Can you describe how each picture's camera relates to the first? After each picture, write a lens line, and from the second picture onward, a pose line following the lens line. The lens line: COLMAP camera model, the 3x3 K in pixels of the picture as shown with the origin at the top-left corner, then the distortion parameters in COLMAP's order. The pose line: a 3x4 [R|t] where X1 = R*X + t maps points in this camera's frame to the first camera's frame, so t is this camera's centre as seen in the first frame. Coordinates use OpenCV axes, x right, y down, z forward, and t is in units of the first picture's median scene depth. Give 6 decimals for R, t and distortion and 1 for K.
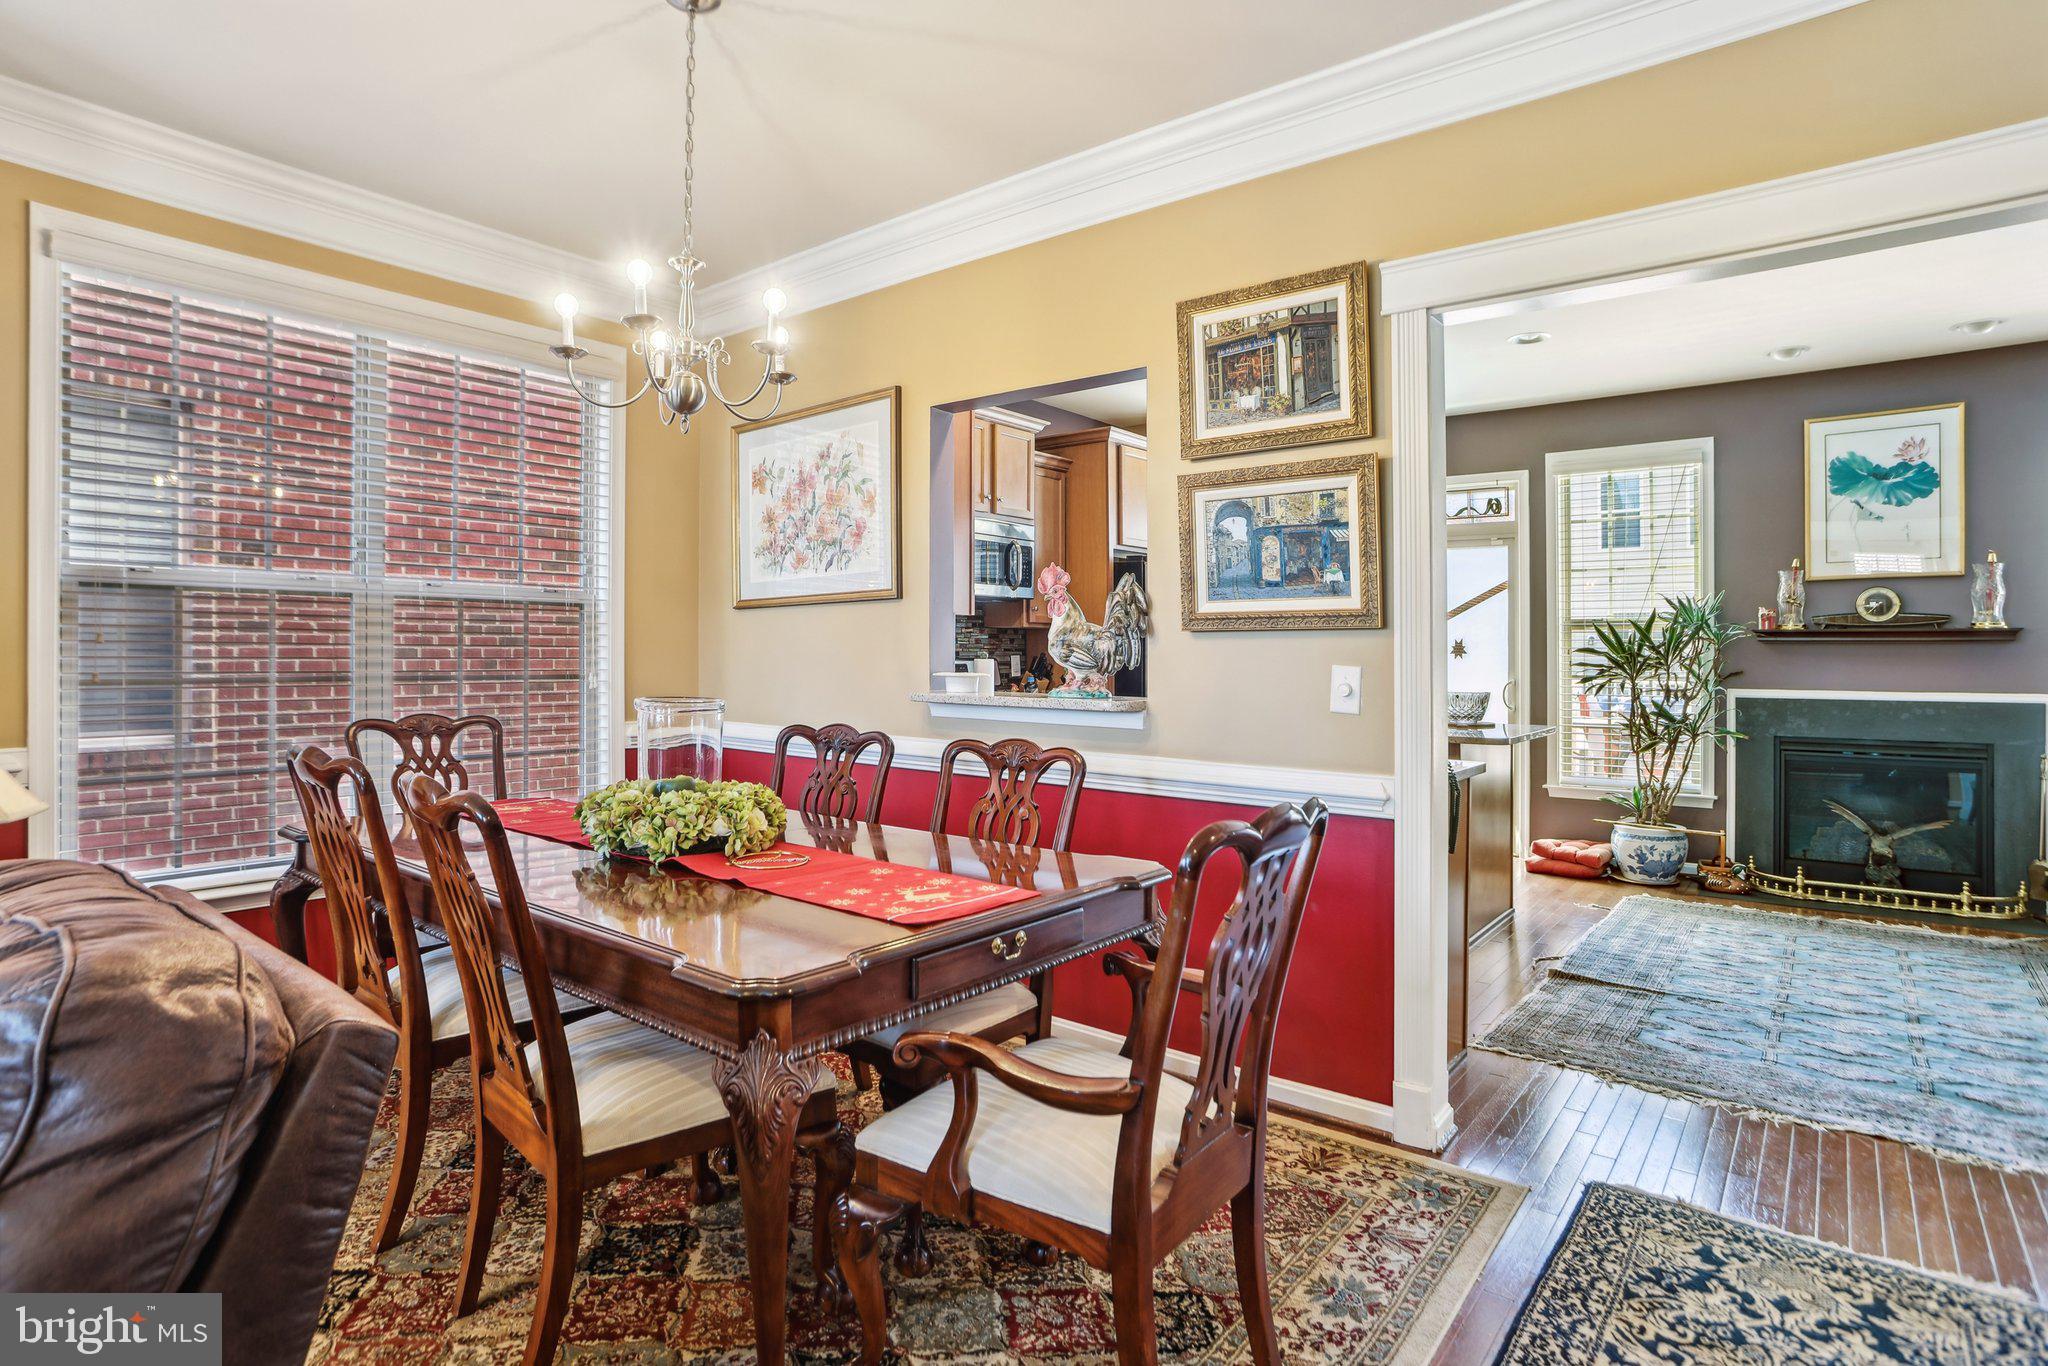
lens RADIAL K [[1107.0, 0, 1065.2], [0, 1107.0, 652.1], [0, 0, 1]] dist [-0.007005, 0.017588]
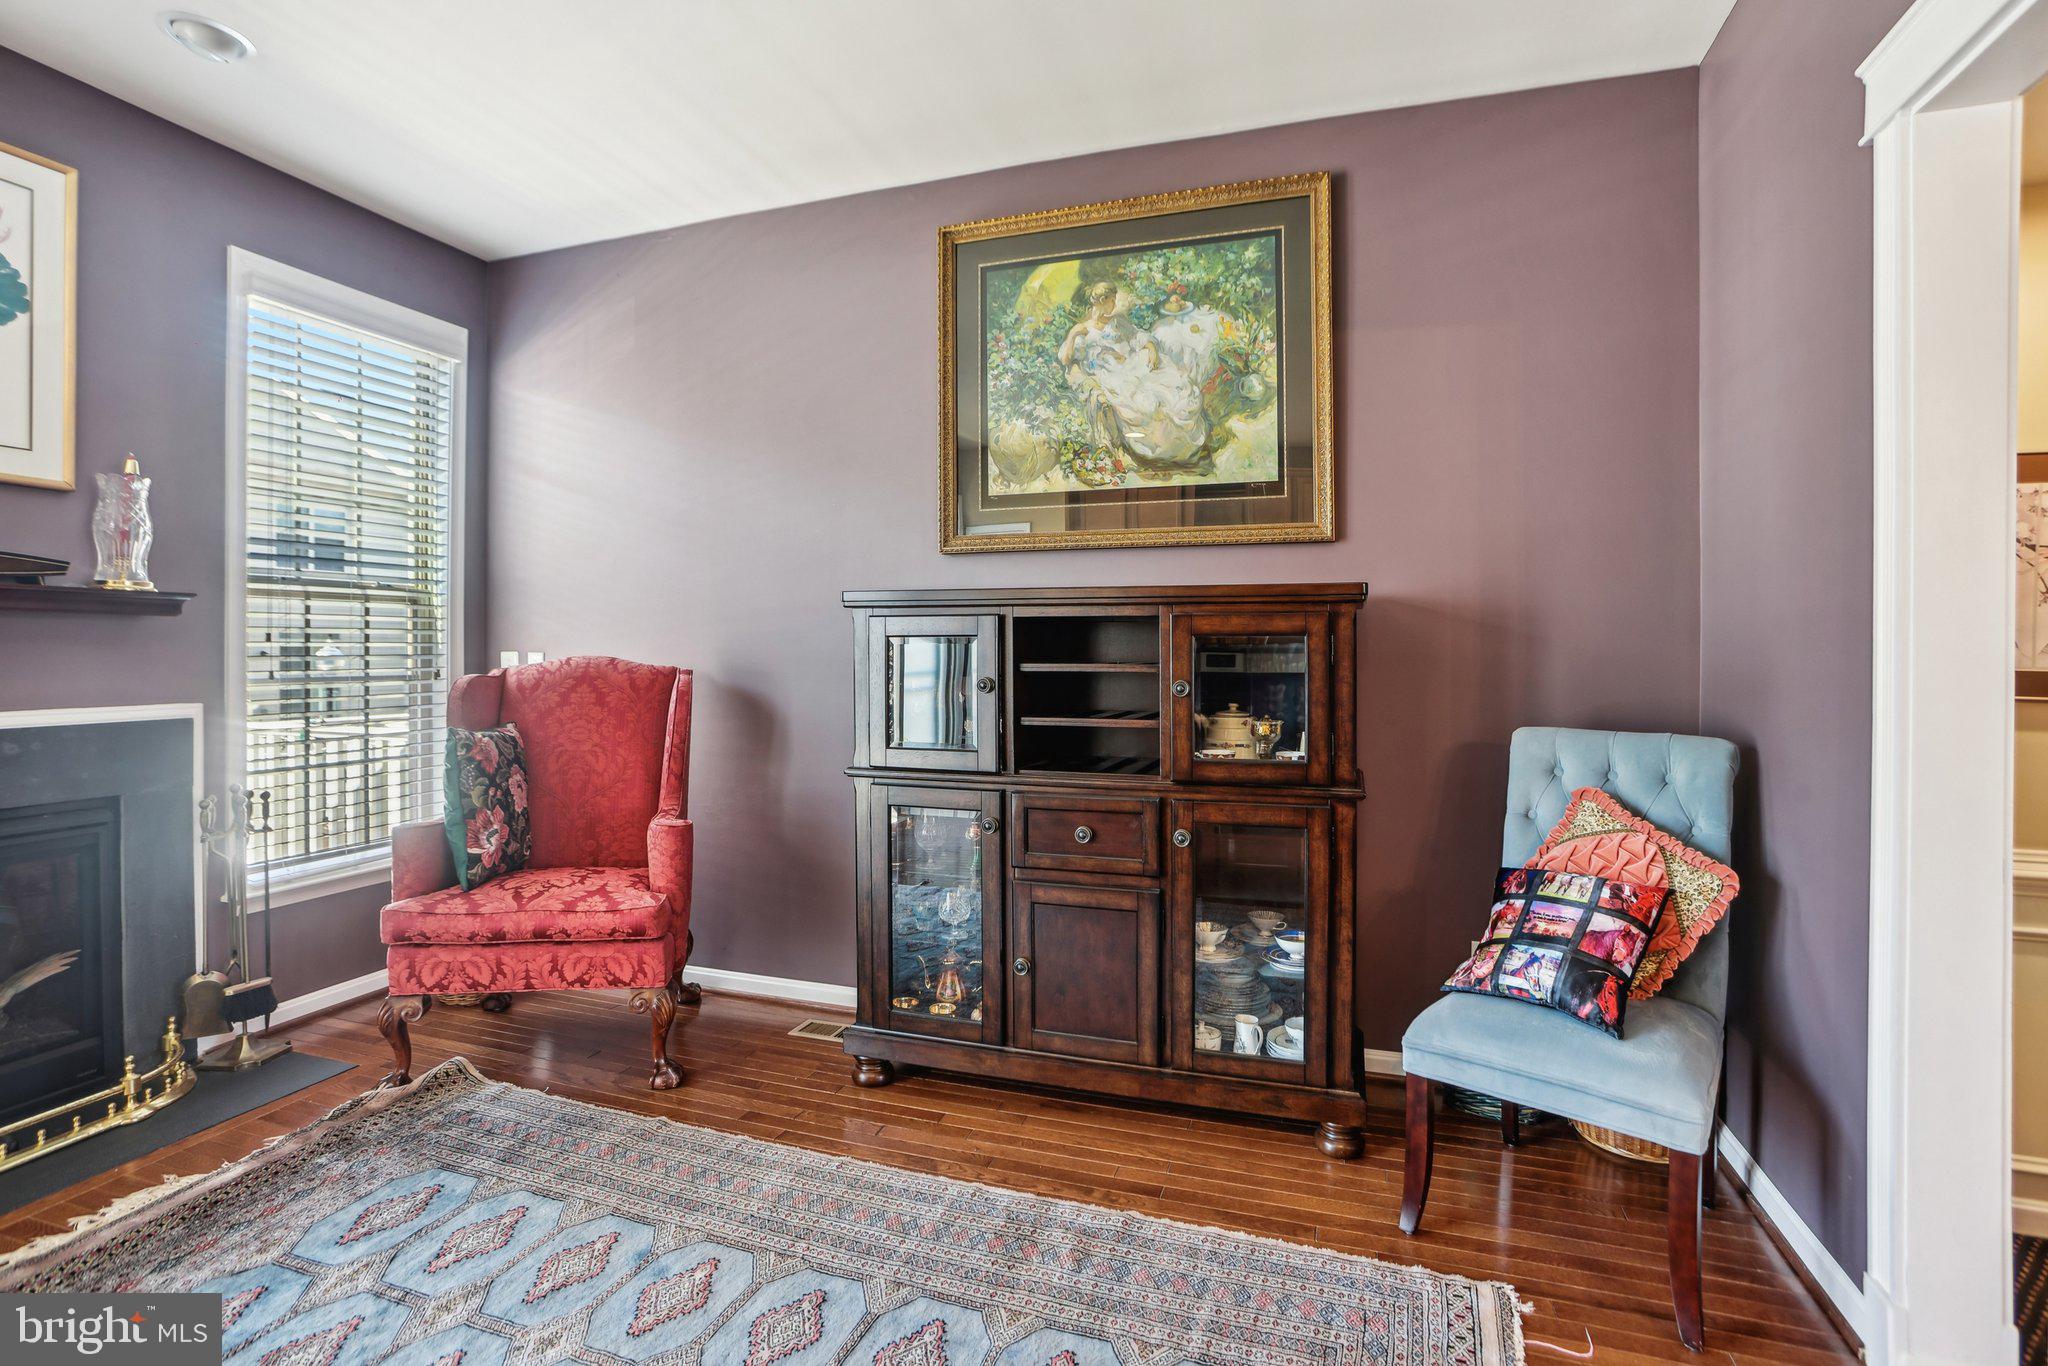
lens RADIAL K [[1016.2, 0, 995.0], [0, 1016.2, 649.8], [0, 0, 1]] dist [-0.056952, 0.026342]
pose [[-0.263792, -0.007389, 0.964551, 0.212691], [-0.013438, 0.999902, 0.003985, 0.000653], [-0.964486, -0.011911, -0.263865, 0.652349]]
